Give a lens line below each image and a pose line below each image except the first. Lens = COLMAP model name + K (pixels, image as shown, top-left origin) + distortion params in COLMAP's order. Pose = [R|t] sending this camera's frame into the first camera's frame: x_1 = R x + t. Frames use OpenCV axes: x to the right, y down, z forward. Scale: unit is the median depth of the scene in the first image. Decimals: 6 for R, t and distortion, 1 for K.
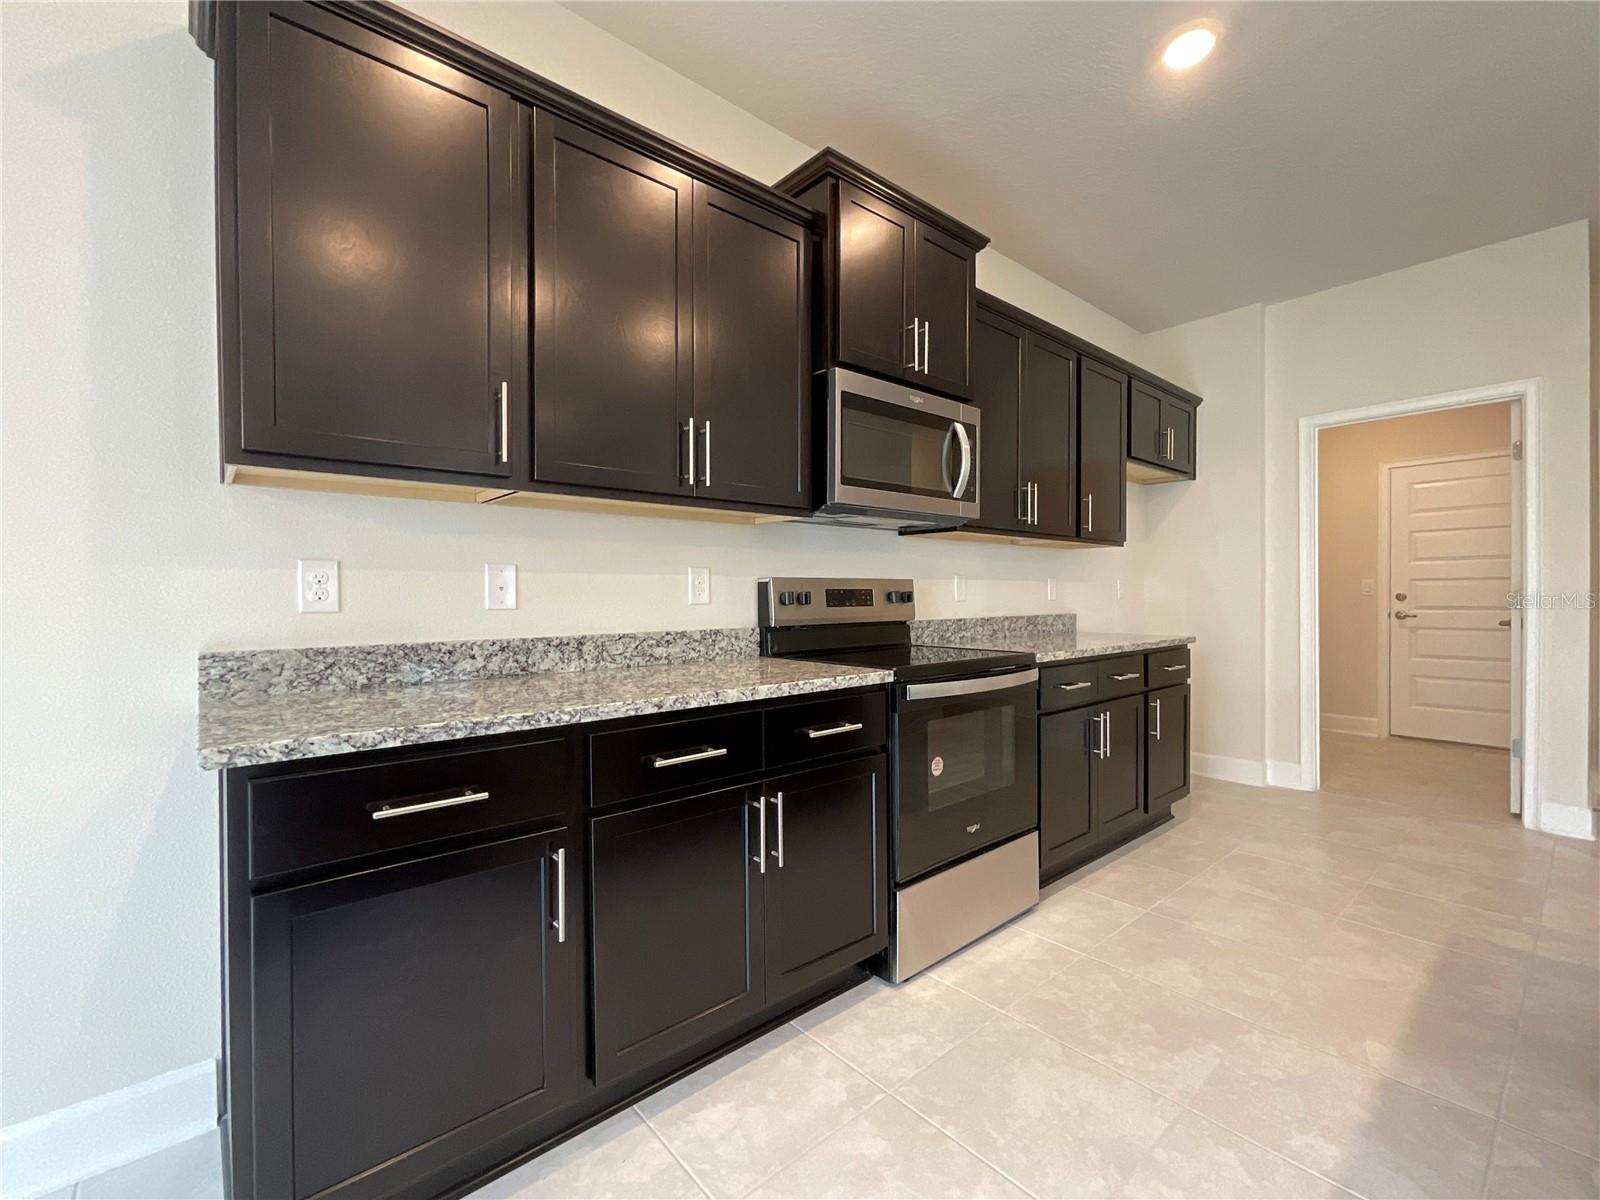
lens RADIAL K [[708.8, 0, 802.6], [0, 708.8, 599.3], [0, 0, 1]] dist [-0.000905, -0.000190]
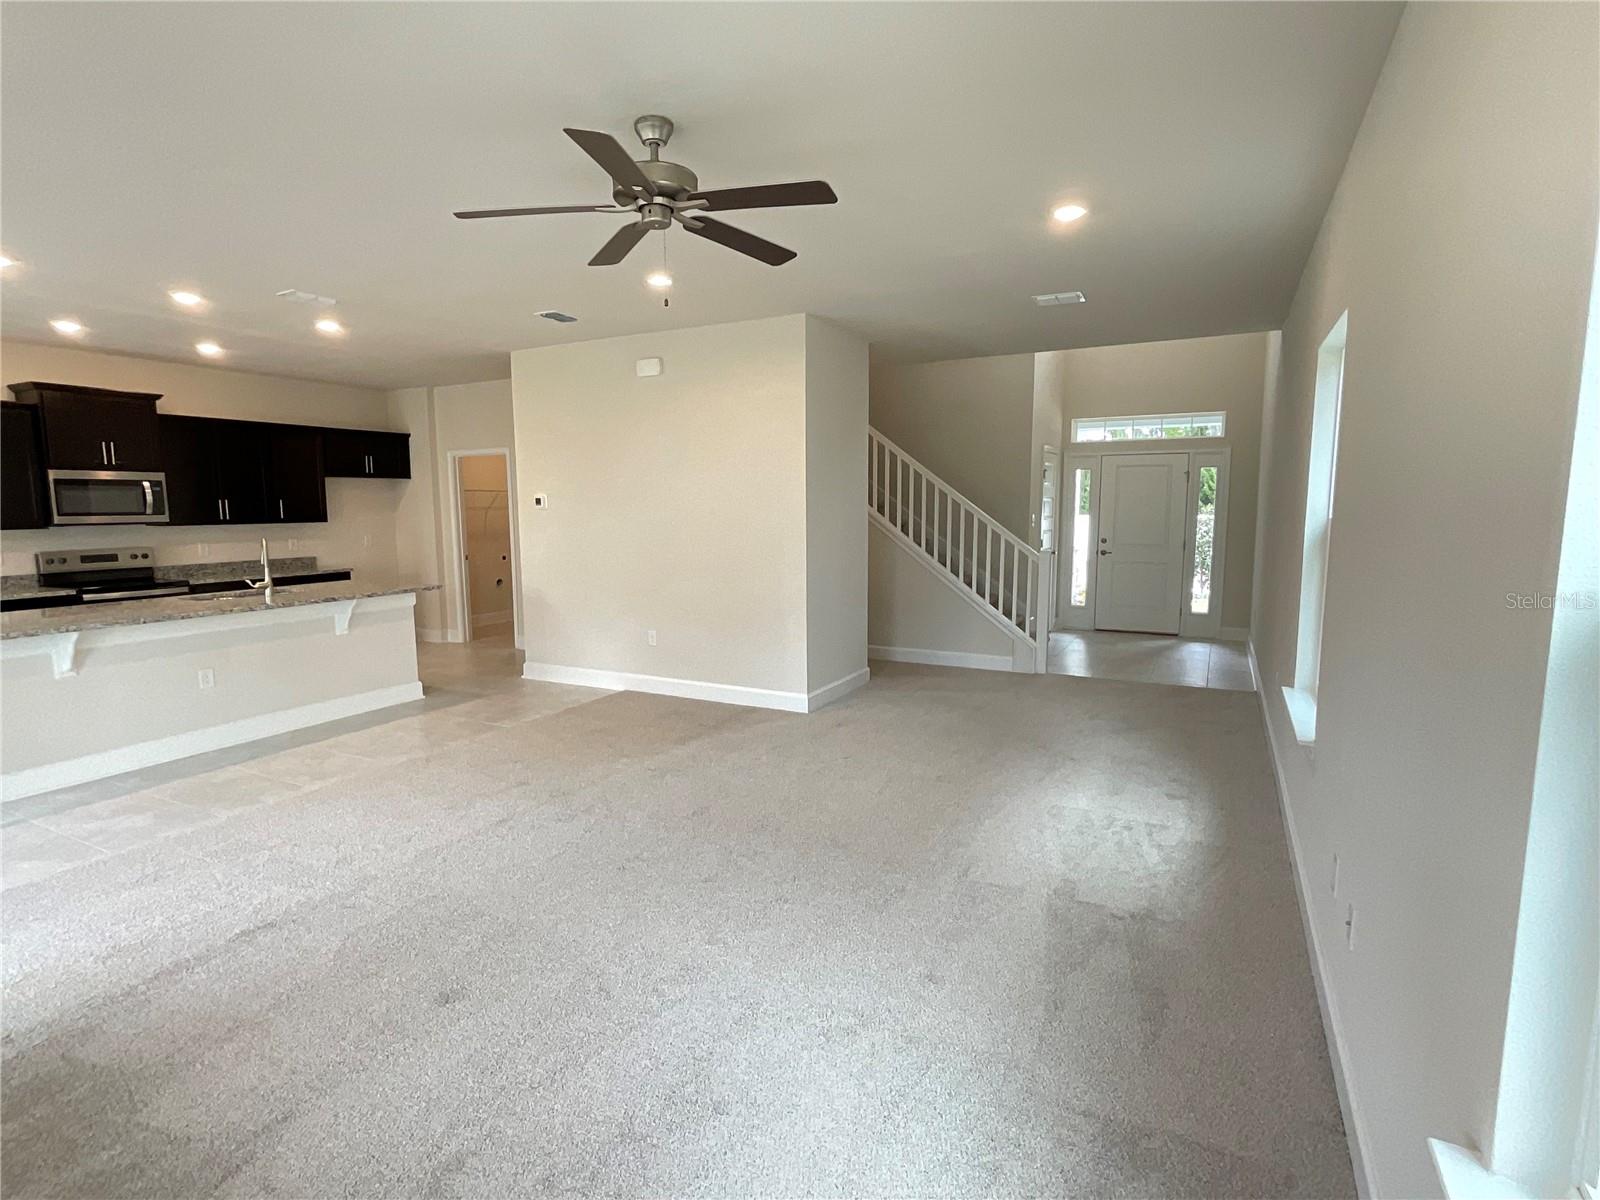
lens RADIAL K [[792.5, 0, 800.3], [0, 792.5, 591.7], [0, 0, 1]] dist [-0.000179, 0.000373]
pose [[0.932012, -0.044379, 0.359699, 1.289237], [0.008045, 0.994763, 0.101889, -0.141693], [-0.362337, -0.092068, 0.927489, -2.231058]]
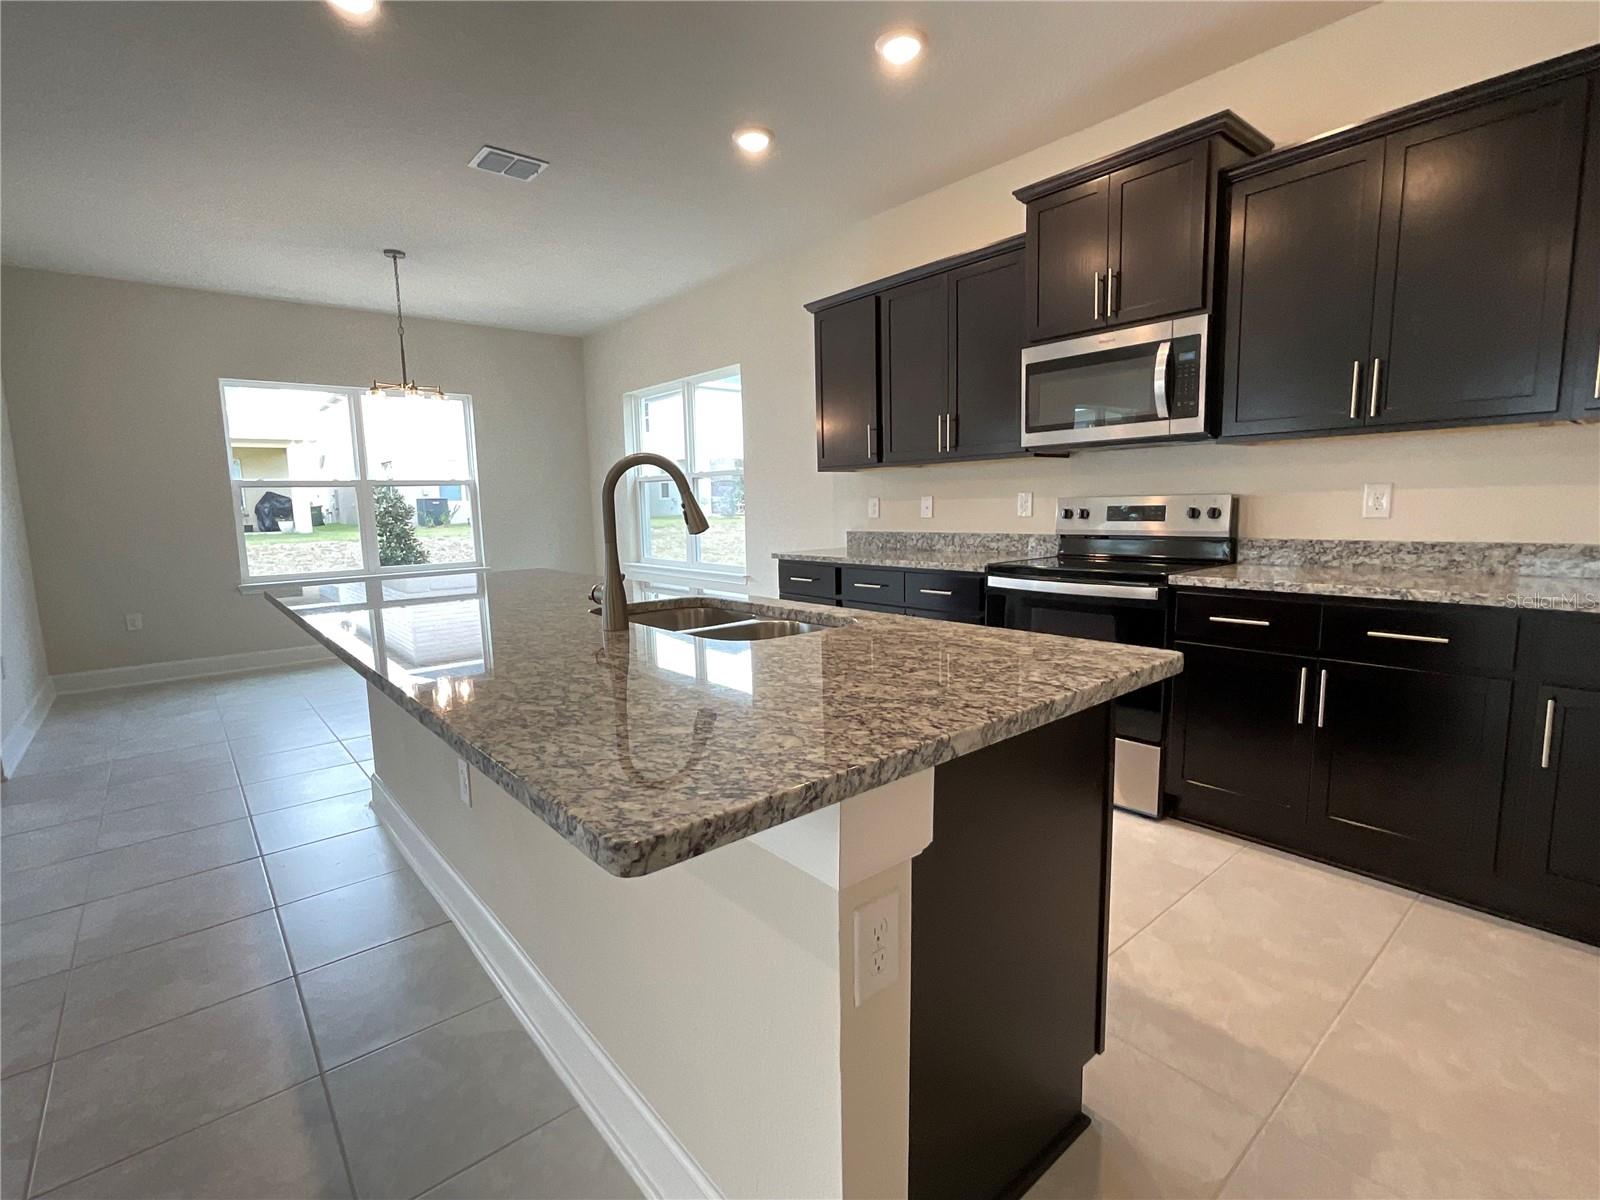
lens RADIAL K [[752.1, 0, 803.1], [0, 752.1, 600.9], [0, 0, 1]] dist [0.002440, 0.000449]
pose [[-0.016498, 0.125029, -0.992016, 1.389261], [0.003415, 0.992152, 0.124990, -0.016799], [0.999858, -0.001326, -0.016795, 0.508848]]
